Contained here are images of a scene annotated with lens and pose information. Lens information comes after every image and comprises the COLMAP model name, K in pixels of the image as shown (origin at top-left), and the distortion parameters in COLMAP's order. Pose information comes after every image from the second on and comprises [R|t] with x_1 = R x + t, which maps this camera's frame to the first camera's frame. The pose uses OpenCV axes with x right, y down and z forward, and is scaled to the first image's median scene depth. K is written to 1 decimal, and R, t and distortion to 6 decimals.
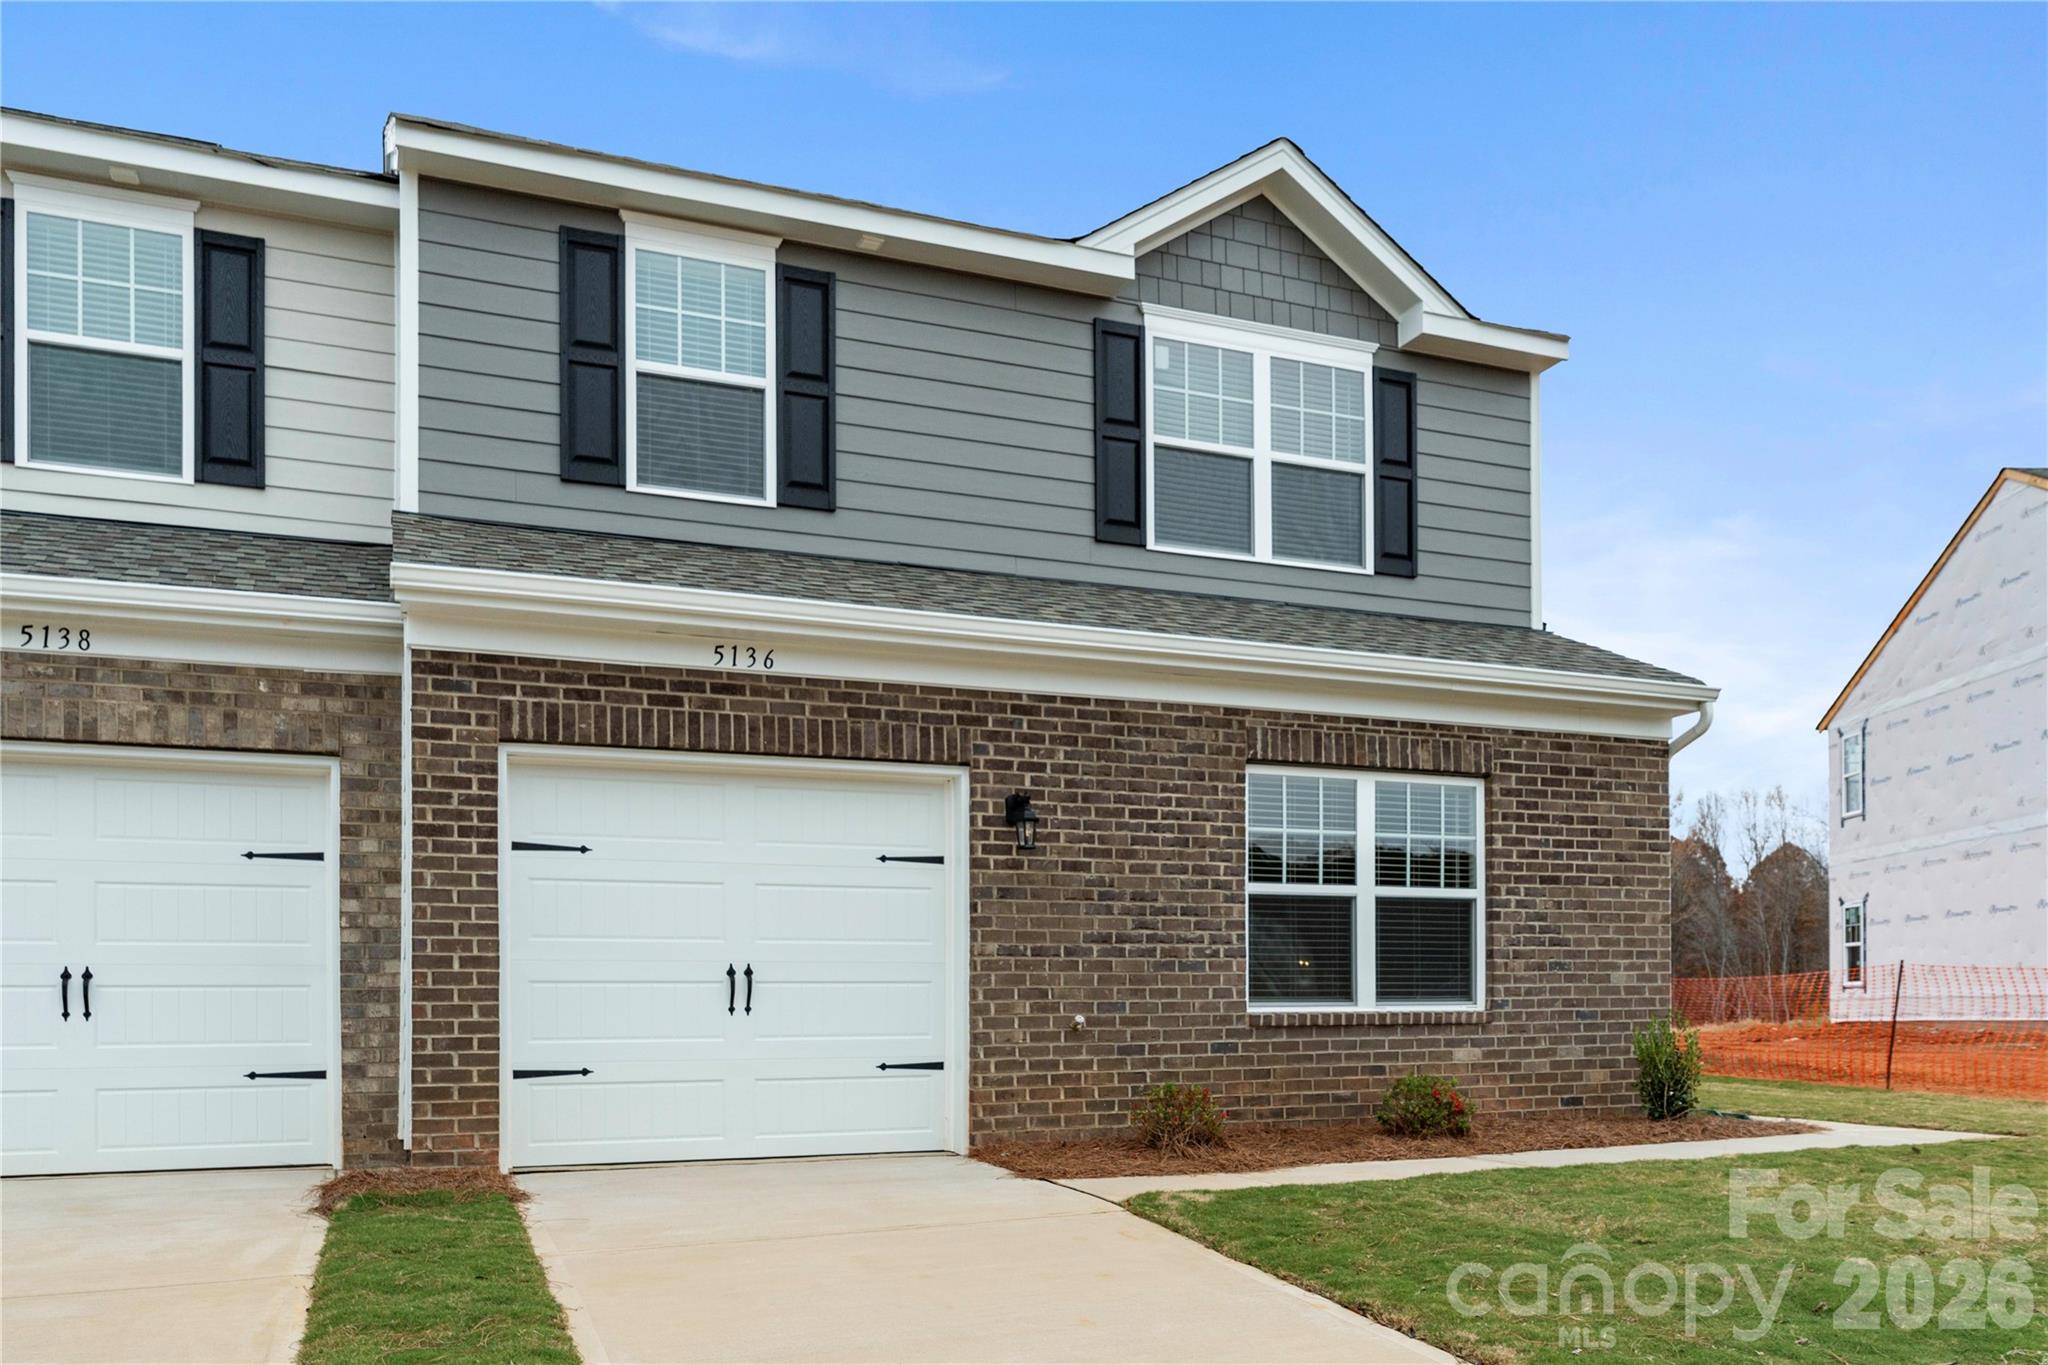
lens RADIAL K [[1546.2, 0, 1023.6], [0, 1546.2, 793.4], [0, 0, 1]] dist [-0.005538, -0.000697]
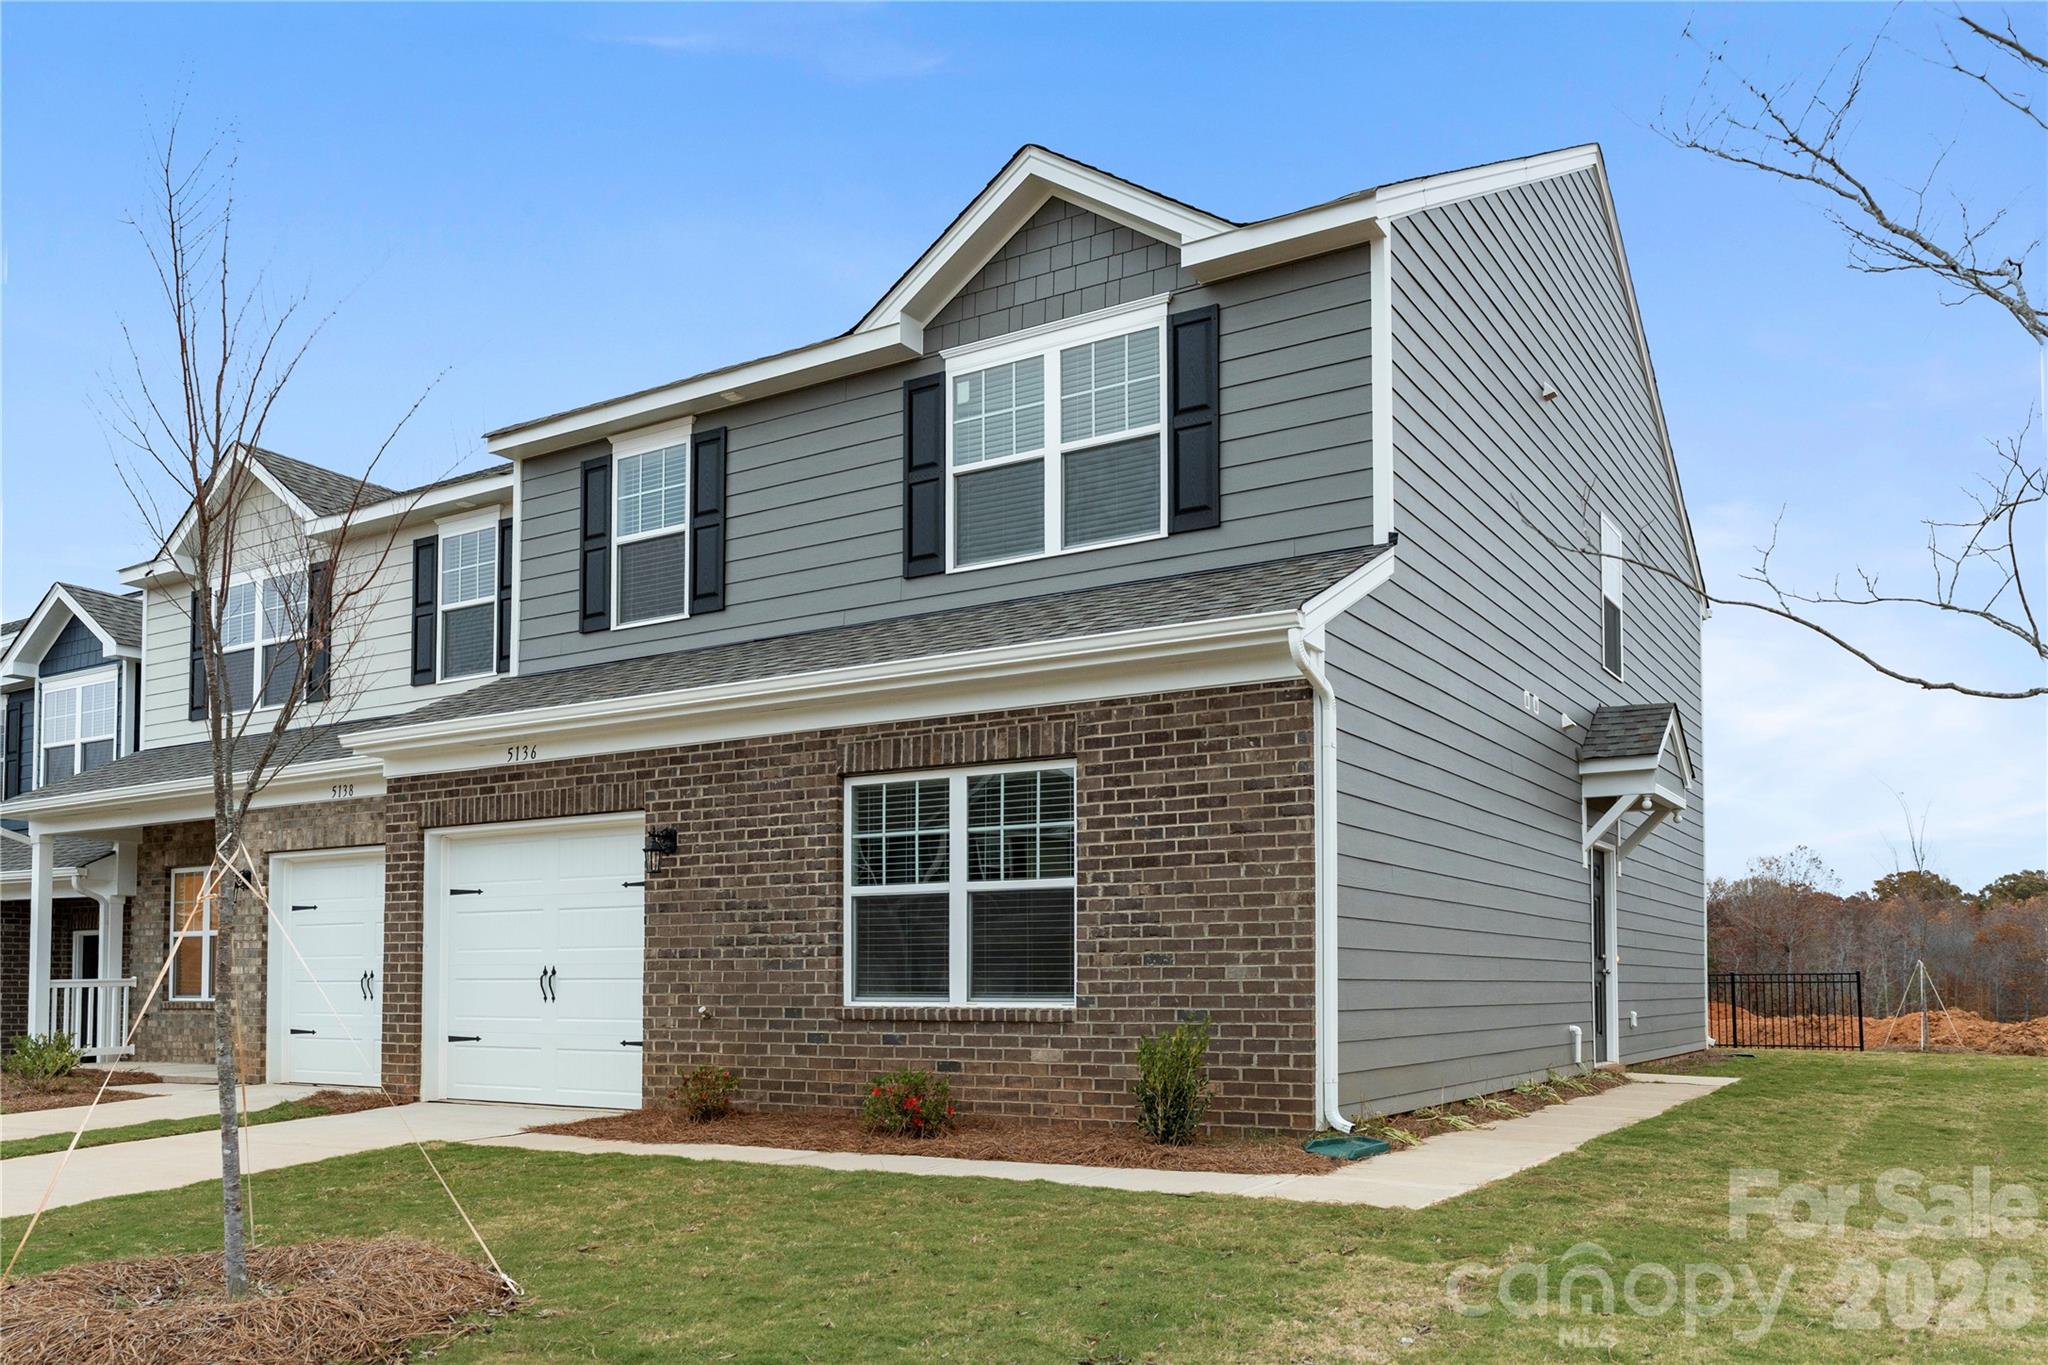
lens RADIAL K [[1563.3, 0, 1024.0], [0, 1563.3, 682.5], [0, 0, 1]] dist [-0.005868, -0.000862]
pose [[0.592784, -0.147988, -0.791648, 1.067441], [0.106466, 0.988745, -0.105112, 0.042502], [0.798293, -0.021974, 0.601868, 0.417317]]
